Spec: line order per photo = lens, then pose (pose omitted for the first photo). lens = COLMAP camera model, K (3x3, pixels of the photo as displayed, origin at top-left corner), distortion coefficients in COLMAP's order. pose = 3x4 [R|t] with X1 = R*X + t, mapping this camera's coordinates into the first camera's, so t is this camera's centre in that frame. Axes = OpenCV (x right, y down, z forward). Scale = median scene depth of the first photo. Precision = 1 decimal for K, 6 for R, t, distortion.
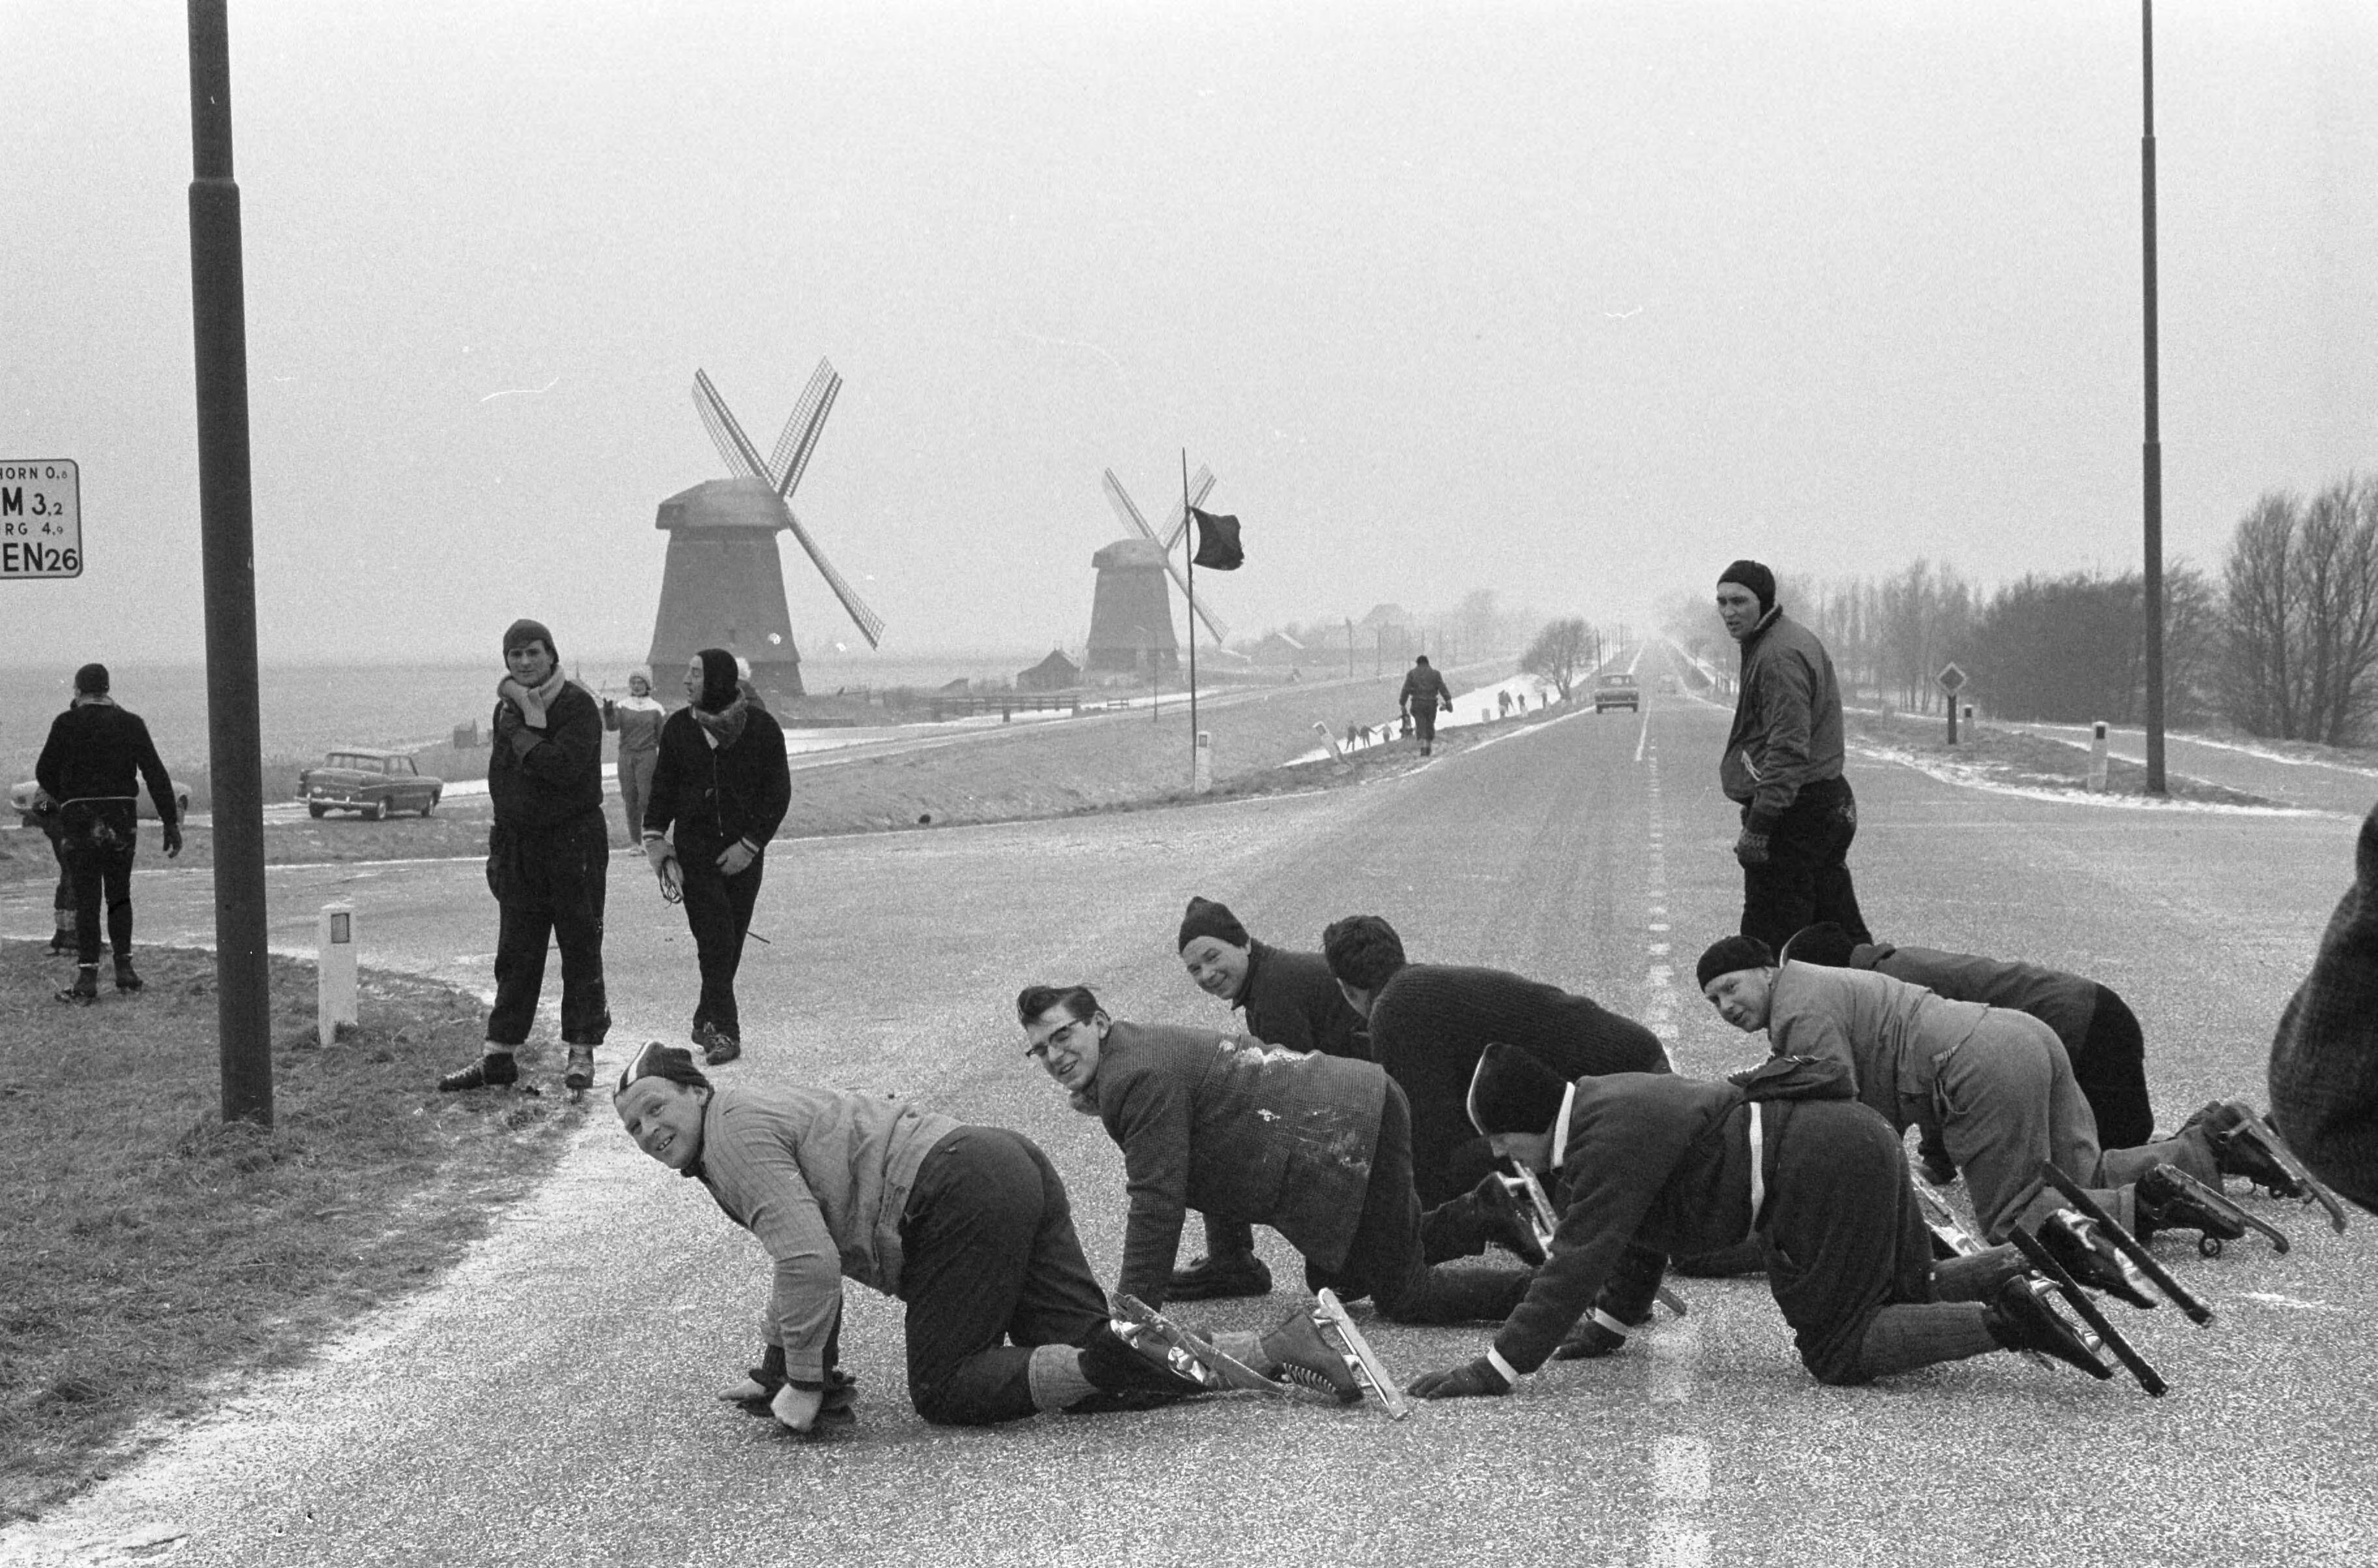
lens RADIAL K [[3719.3, 0, 1194.8], [0, 3719.3, 788.2], [0, 0, 1]] dist [0.079587, 0.000000]
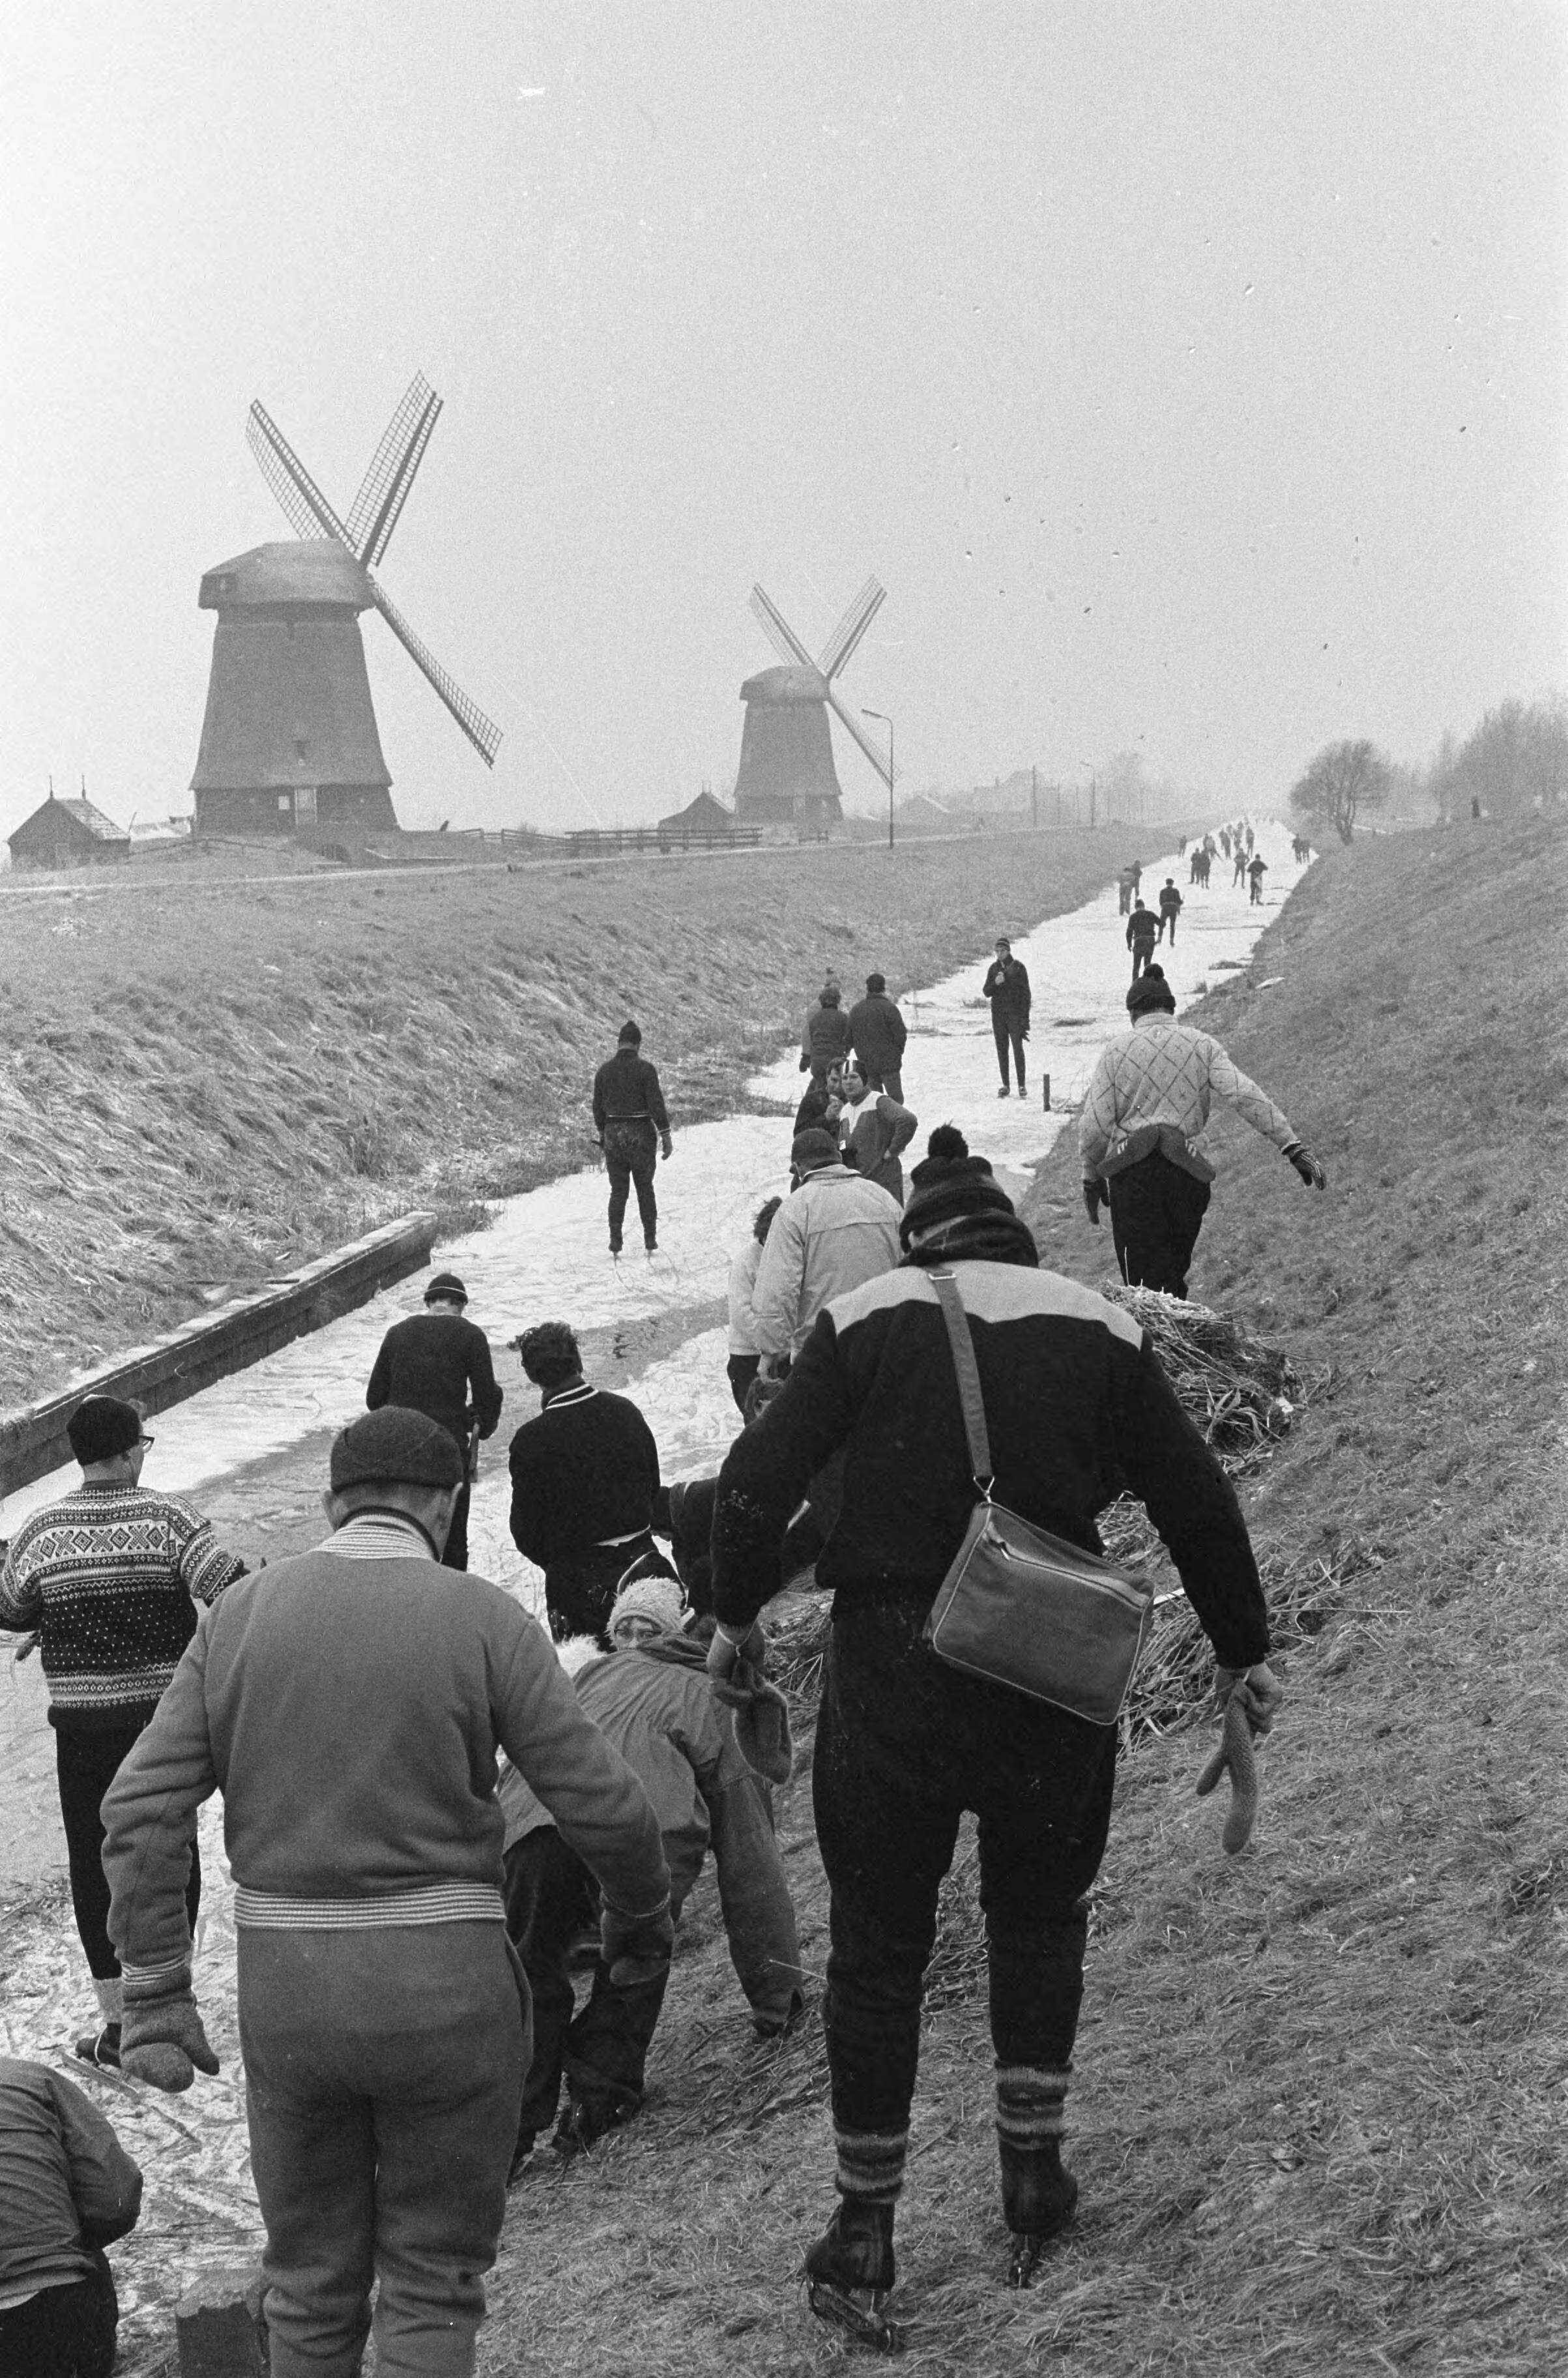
lens RADIAL K [[3719.3, 0, 780.3], [0, 3719.3, 1190.4], [0, 0, 1]] dist [0.079587, 0.000000]
pose [[0.999961, -0.006279, -0.006163, -0.022783], [0.006630, 0.998260, 0.058590, 0.004346], [0.005785, -0.058629, 0.998263, 0.237912]]
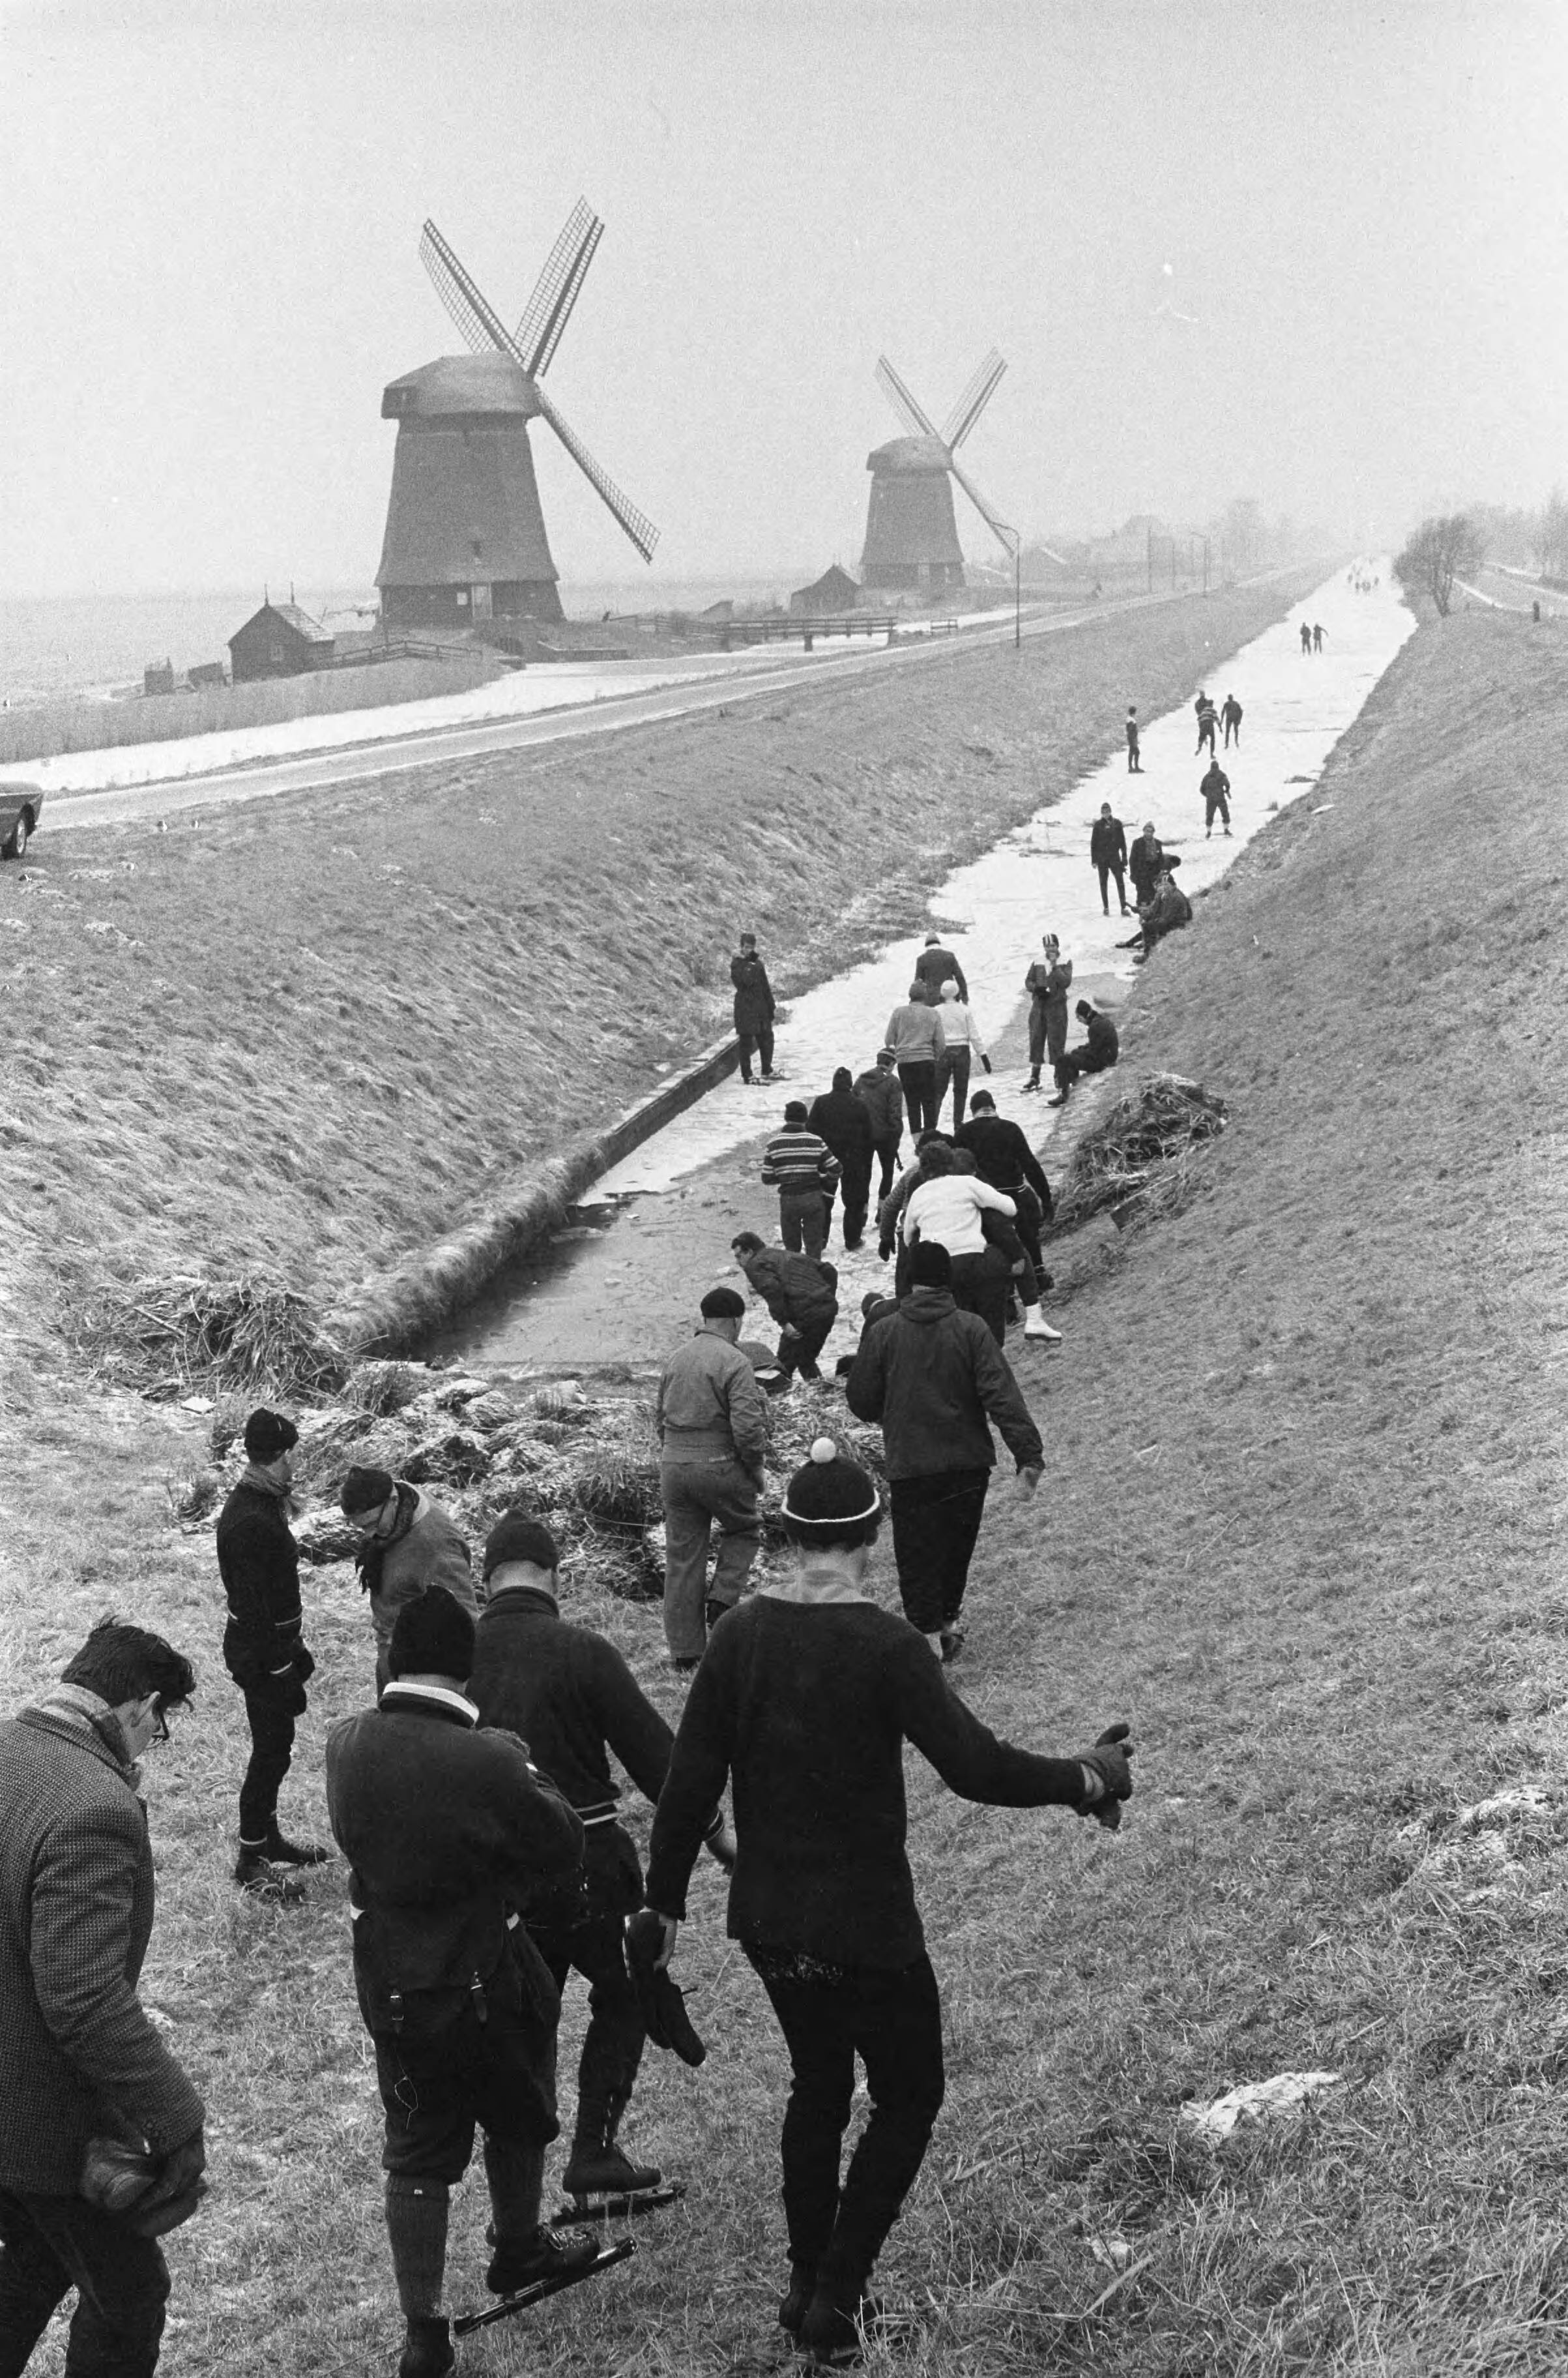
lens RADIAL K [[3719.3, 0, 780.6], [0, 3719.3, 1195.2], [0, 0, 1]] dist [0.079587, 0.000000]
pose [[0.999246, -0.009183, -0.037722, -0.026474], [0.013943, 0.991686, 0.127928, -0.003704], [0.036233, -0.128357, 0.991066, 0.161129]]
